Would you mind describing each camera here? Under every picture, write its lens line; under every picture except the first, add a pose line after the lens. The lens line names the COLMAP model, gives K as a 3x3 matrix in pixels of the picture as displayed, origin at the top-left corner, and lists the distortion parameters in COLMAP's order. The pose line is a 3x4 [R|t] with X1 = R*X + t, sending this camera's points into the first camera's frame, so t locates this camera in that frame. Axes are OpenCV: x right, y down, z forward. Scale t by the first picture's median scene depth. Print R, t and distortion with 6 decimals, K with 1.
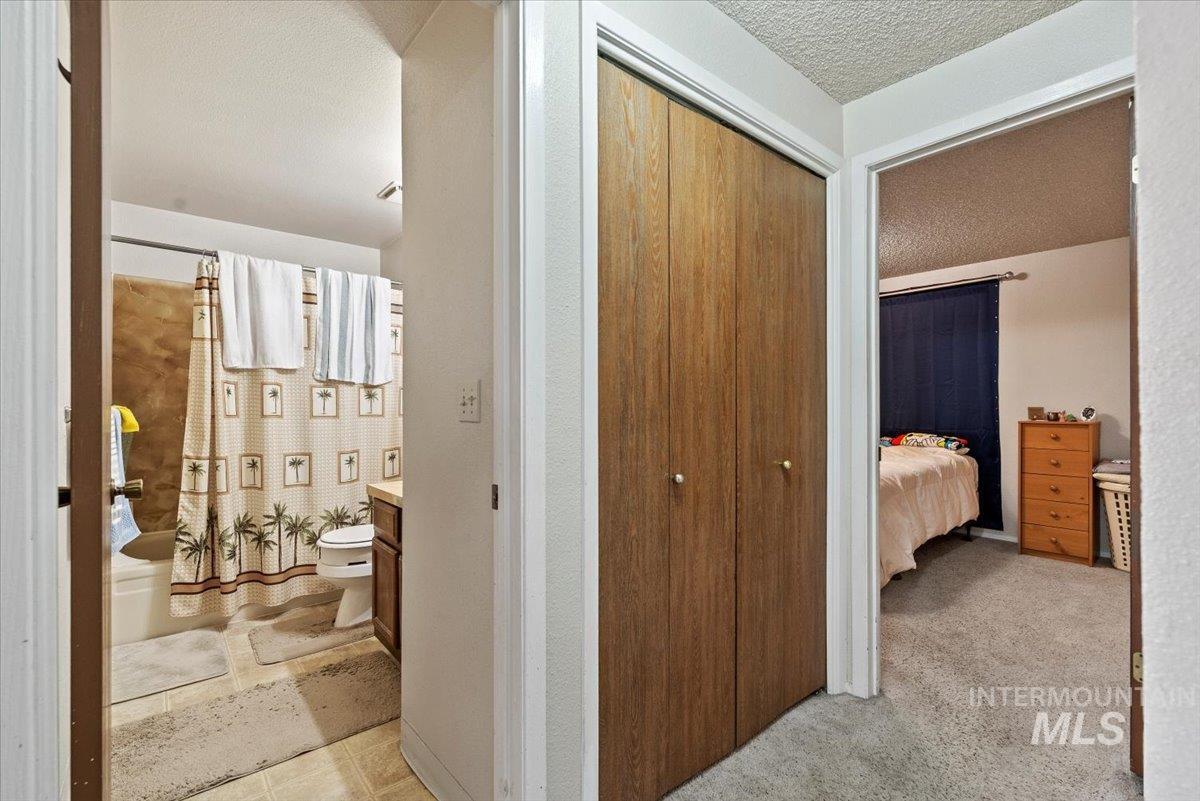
lens RADIAL K [[518.7, 0, 597.0], [0, 518.7, 407.4], [0, 0, 1]] dist [0.004834, -0.000084]
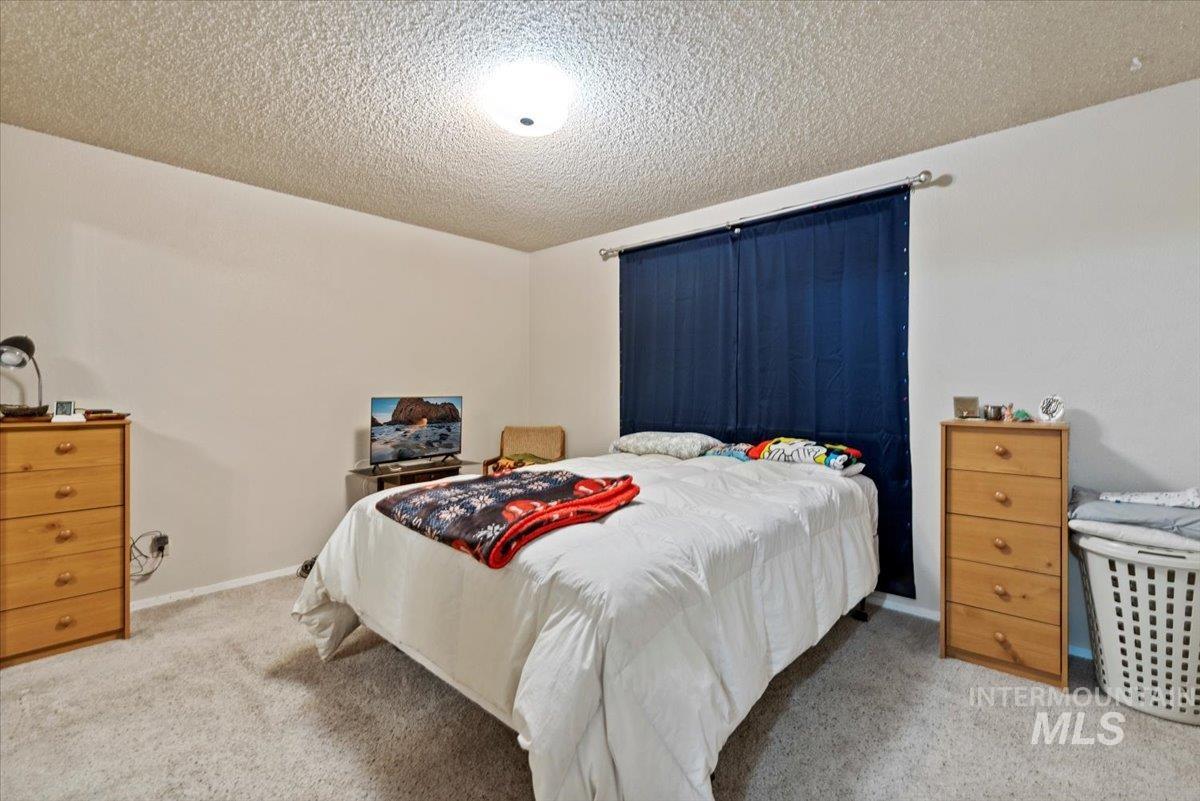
lens RADIAL K [[518.7, 0, 601.3], [0, 518.7, 388.3], [0, 0, 1]] dist [0.004834, -0.000084]
pose [[0.992301, 0.003441, 0.123801, 0.362674], [-0.002699, 0.999977, -0.006163, -0.005864], [-0.123819, 0.005782, 0.992288, 0.471108]]
